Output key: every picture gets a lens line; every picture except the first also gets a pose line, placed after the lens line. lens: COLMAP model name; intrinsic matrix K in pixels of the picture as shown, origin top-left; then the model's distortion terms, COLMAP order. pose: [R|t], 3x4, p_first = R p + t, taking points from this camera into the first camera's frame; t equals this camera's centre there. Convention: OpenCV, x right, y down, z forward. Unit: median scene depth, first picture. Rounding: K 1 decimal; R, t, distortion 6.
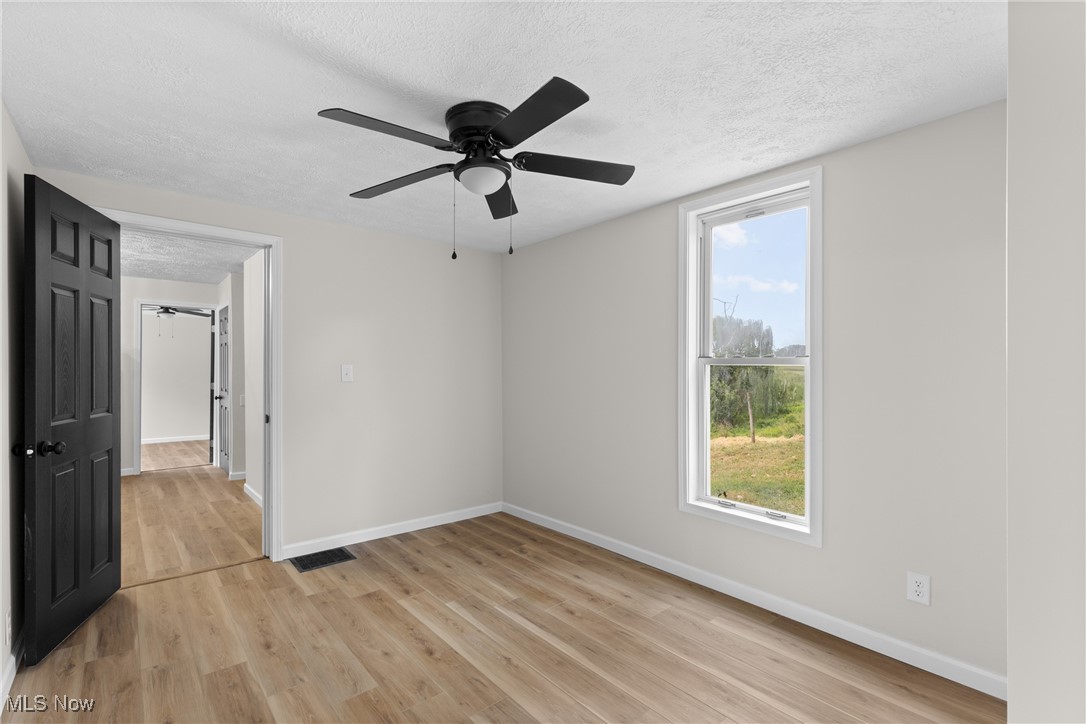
lens RADIAL K [[495.1, 0, 541.5], [0, 495.1, 367.5], [0, 0, 1]] dist [0.008378, -0.001786]
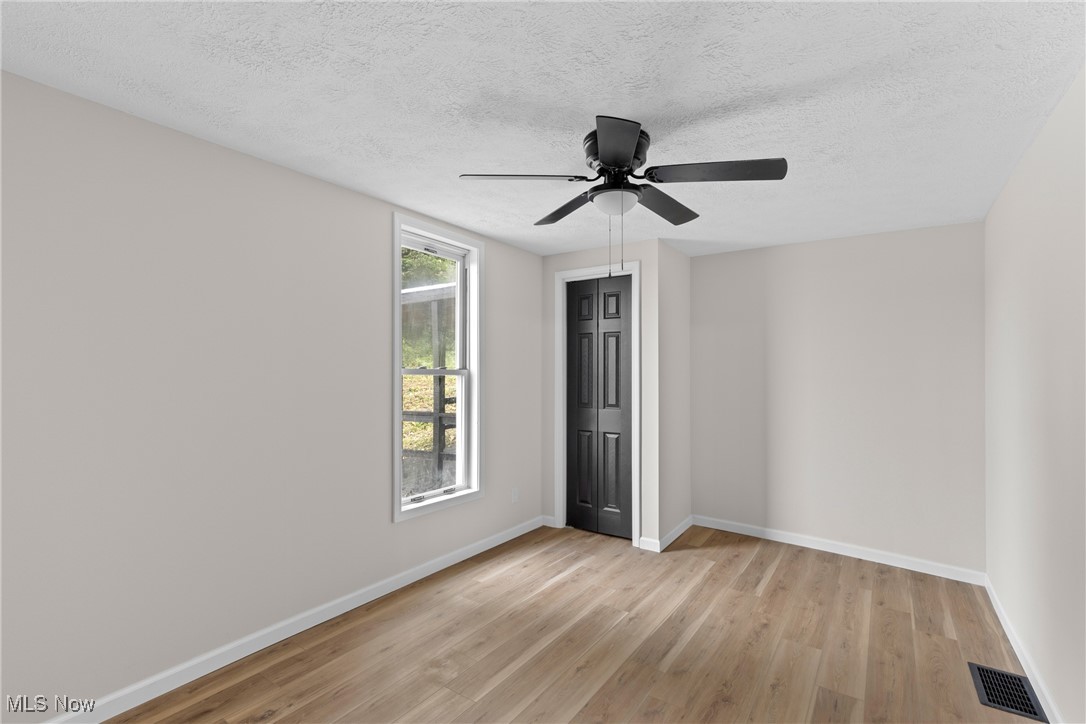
lens RADIAL K [[495.1, 0, 544.8], [0, 495.1, 362.0], [0, 0, 1]] dist [0.008378, -0.001786]
pose [[-0.254076, 0.015274, 0.967064, -0.893792], [-0.002734, 0.999860, -0.016511, -0.017555], [-0.967180, -0.006839, -0.253999, 1.145288]]
